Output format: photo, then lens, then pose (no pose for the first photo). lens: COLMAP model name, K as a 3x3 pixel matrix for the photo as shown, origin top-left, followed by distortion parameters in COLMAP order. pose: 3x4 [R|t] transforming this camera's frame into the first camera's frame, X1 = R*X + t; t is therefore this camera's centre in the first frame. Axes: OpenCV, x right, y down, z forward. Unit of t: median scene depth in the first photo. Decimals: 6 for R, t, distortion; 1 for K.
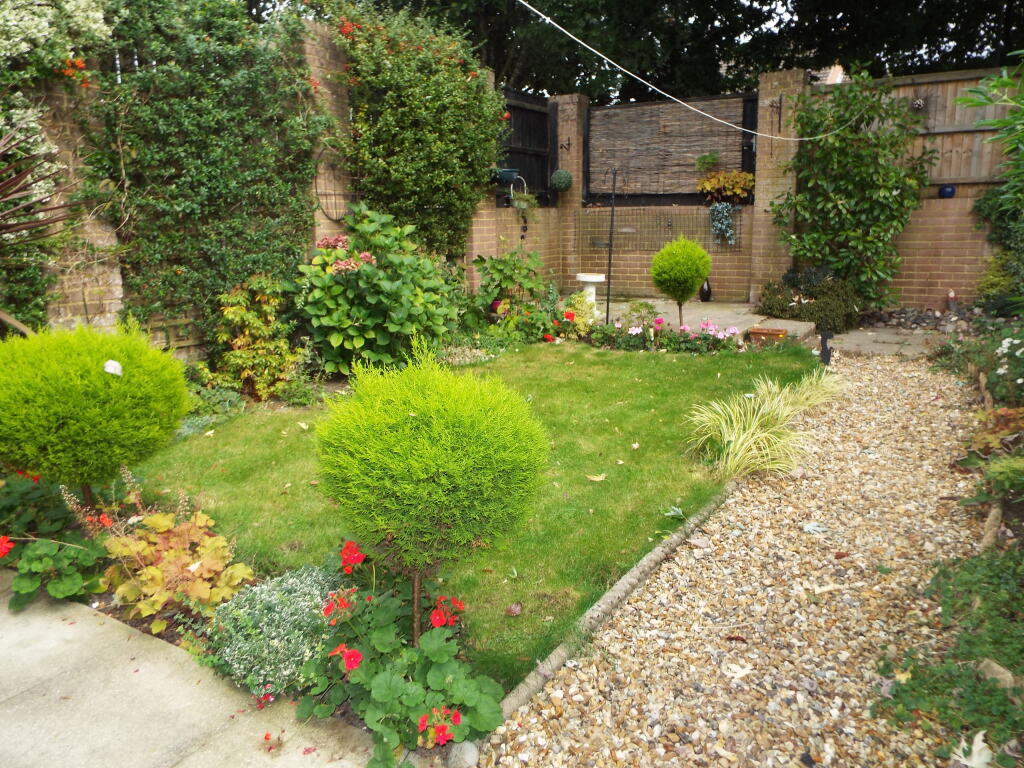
lens RADIAL K [[803.8, 0, 512.0], [0, 803.8, 384.0], [0, 0, 1]] dist [0.006669, -0.011456]
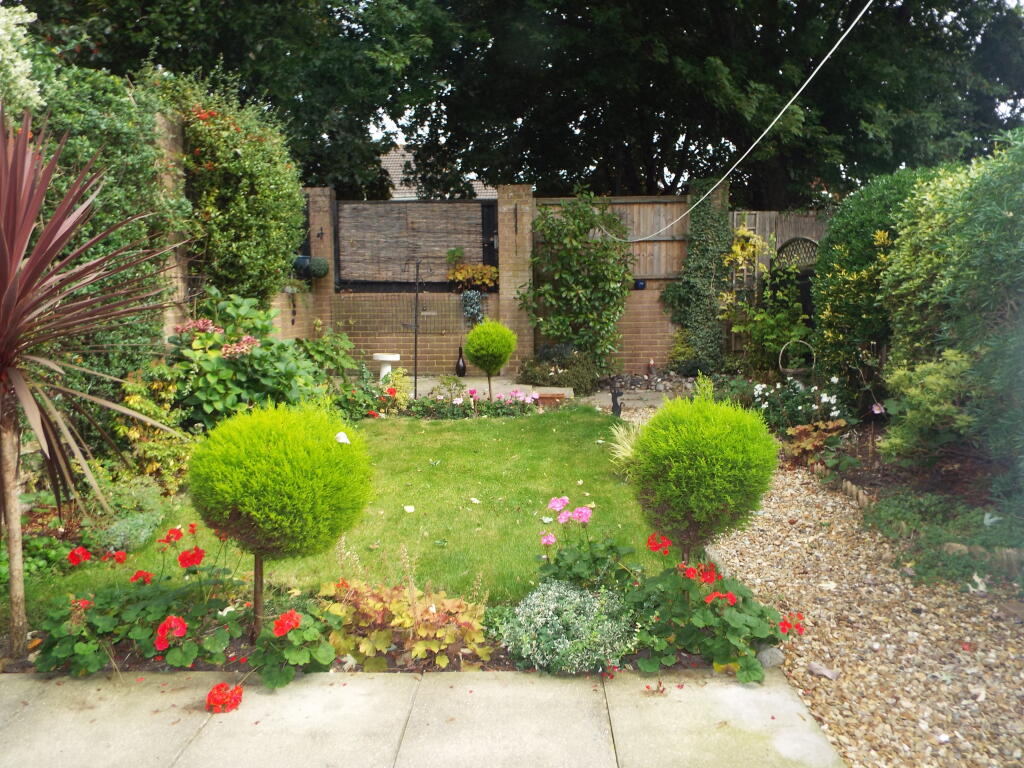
lens RADIAL K [[803.8, 0, 512.0], [0, 803.8, 384.0], [0, 0, 1]] dist [0.006669, -0.011456]
pose [[0.861835, -0.045225, 0.505168, -0.314542], [0.097489, 0.992215, -0.077491, 0.003476], [-0.497731, 0.116033, 0.859535, -0.007582]]
